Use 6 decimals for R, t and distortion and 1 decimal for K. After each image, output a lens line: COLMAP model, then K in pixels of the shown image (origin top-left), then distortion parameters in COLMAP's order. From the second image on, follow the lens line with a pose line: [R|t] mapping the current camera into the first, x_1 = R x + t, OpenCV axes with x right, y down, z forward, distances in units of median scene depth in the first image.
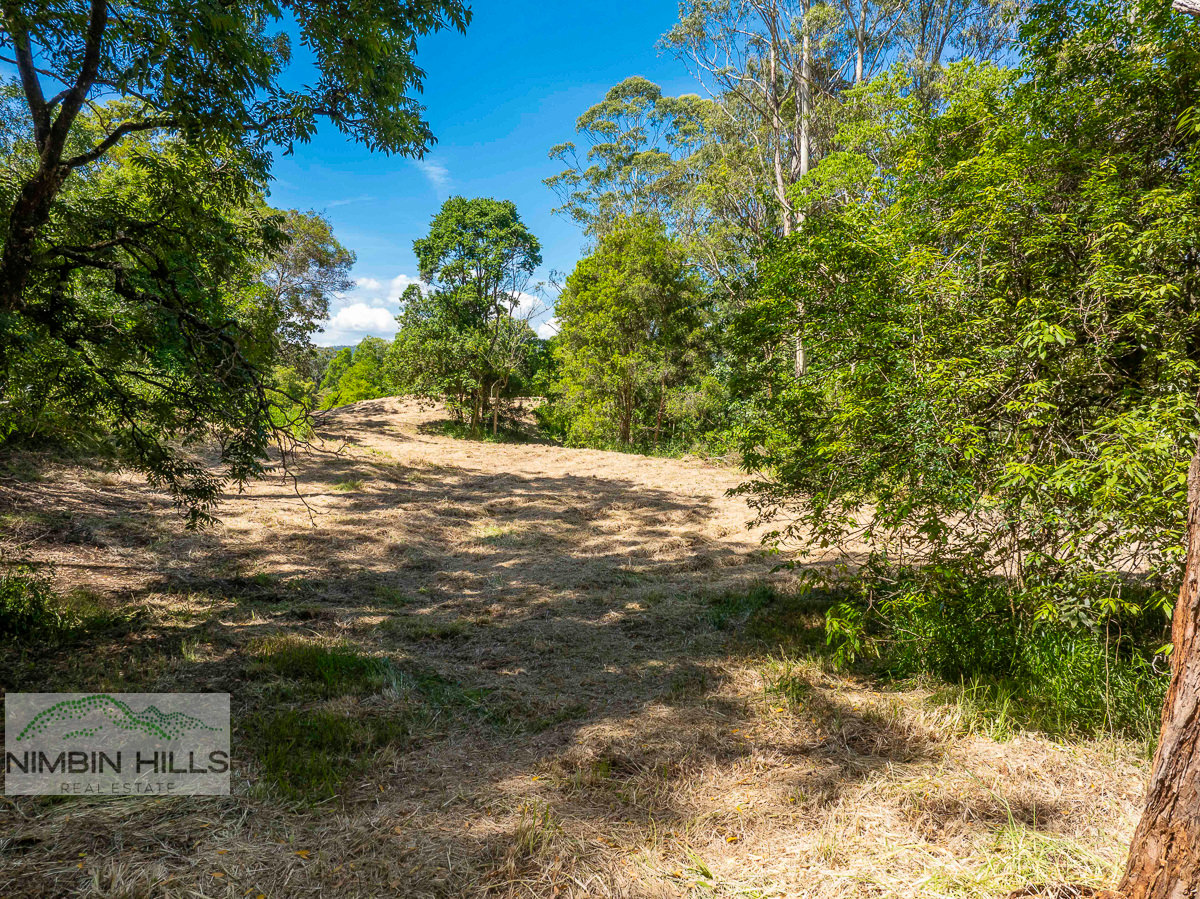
lens RADIAL K [[831.9, 0, 597.7], [0, 831.9, 453.6], [0, 0, 1]] dist [-0.041783, -0.002831]
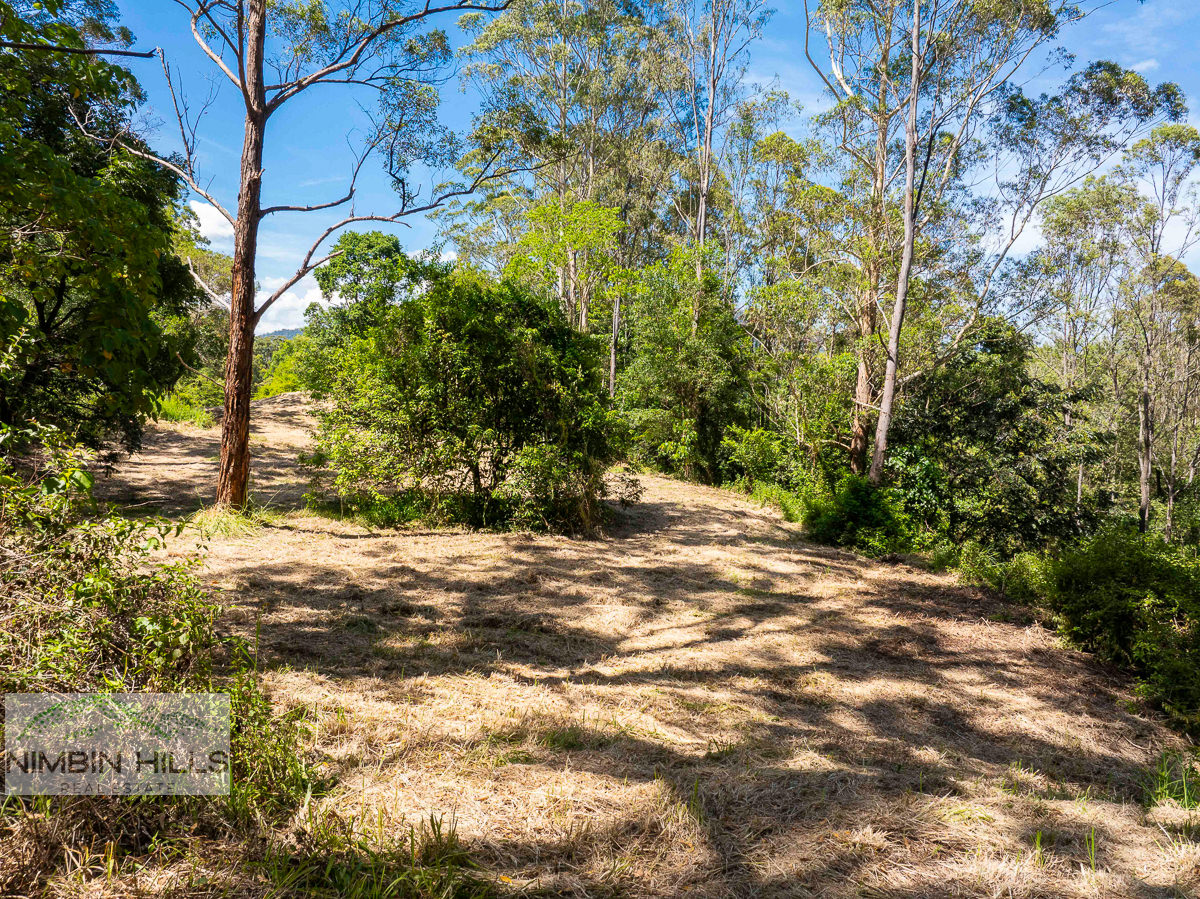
lens RADIAL K [[831.9, 0, 602.3], [0, 831.9, 445.1], [0, 0, 1]] dist [-0.041783, -0.002831]
pose [[0.998953, 0.000269, 0.045748, 0.153111], [-0.000682, 0.999959, 0.009024, -0.000933], [-0.045744, -0.009045, 0.998912, -0.263064]]
